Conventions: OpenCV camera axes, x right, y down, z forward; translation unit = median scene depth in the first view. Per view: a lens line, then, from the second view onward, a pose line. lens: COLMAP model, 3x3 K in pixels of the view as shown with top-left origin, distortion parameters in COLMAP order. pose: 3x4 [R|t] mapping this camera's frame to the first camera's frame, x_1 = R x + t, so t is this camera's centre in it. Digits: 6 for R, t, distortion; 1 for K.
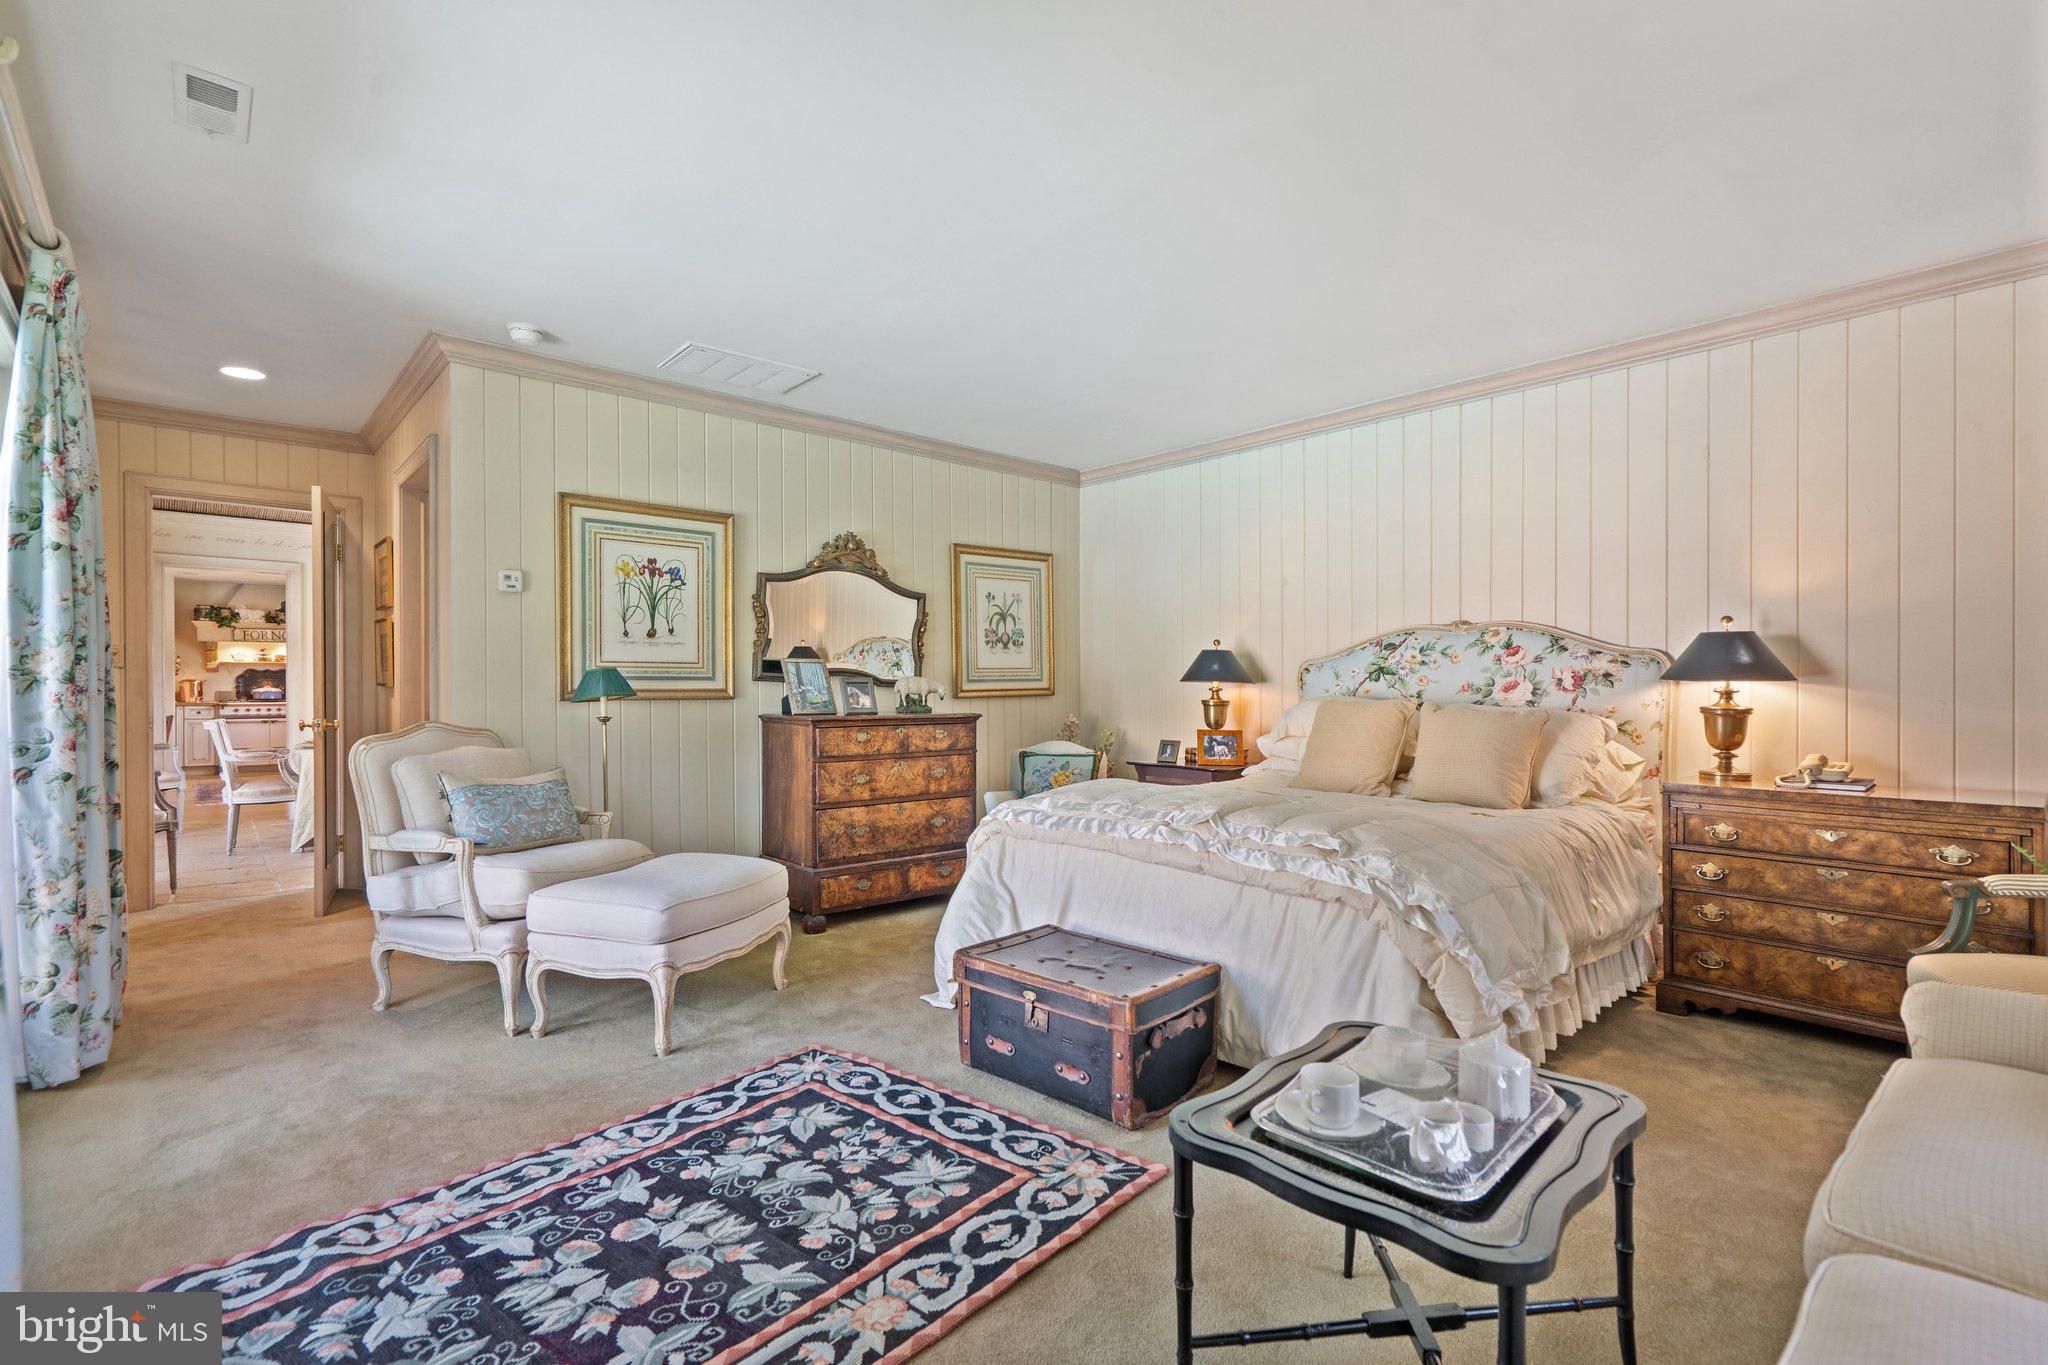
lens RADIAL K [[938.3, 0, 1022.0], [0, 938.3, 693.7], [0, 0, 1]] dist [-0.008301, -0.000578]
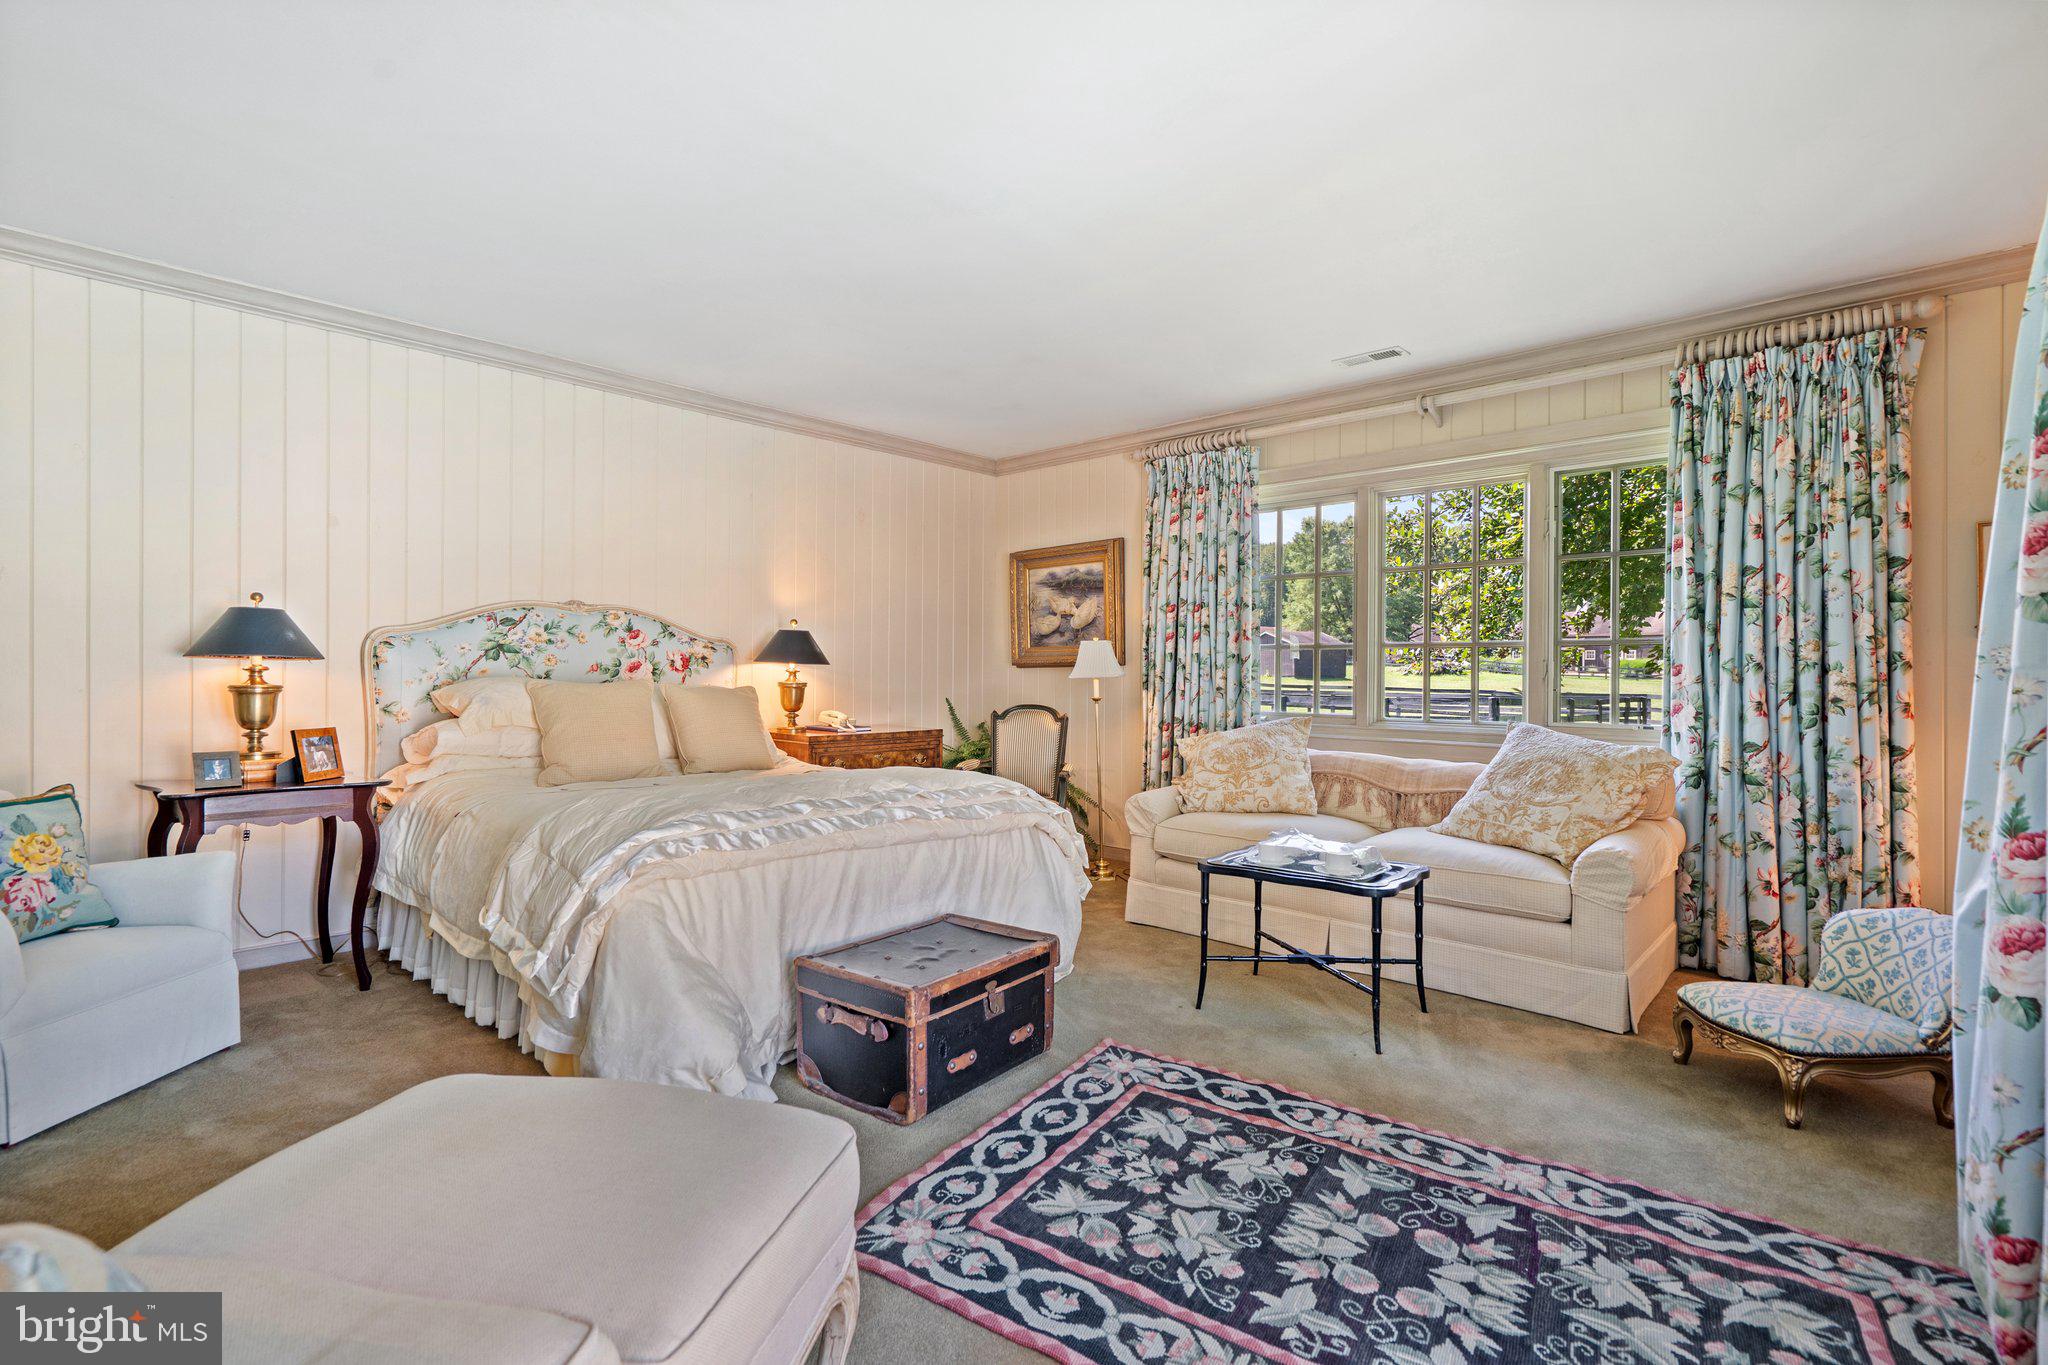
lens RADIAL K [[949.8, 0, 994.2], [0, 949.8, 672.2], [0, 0, 1]] dist [-0.005960, 0.000597]
pose [[-0.081366, -0.004119, 0.996676, -1.059918], [-0.000361, 0.999992, 0.004103, -0.010580], [-0.996684, -0.000025, -0.081366, 1.164895]]
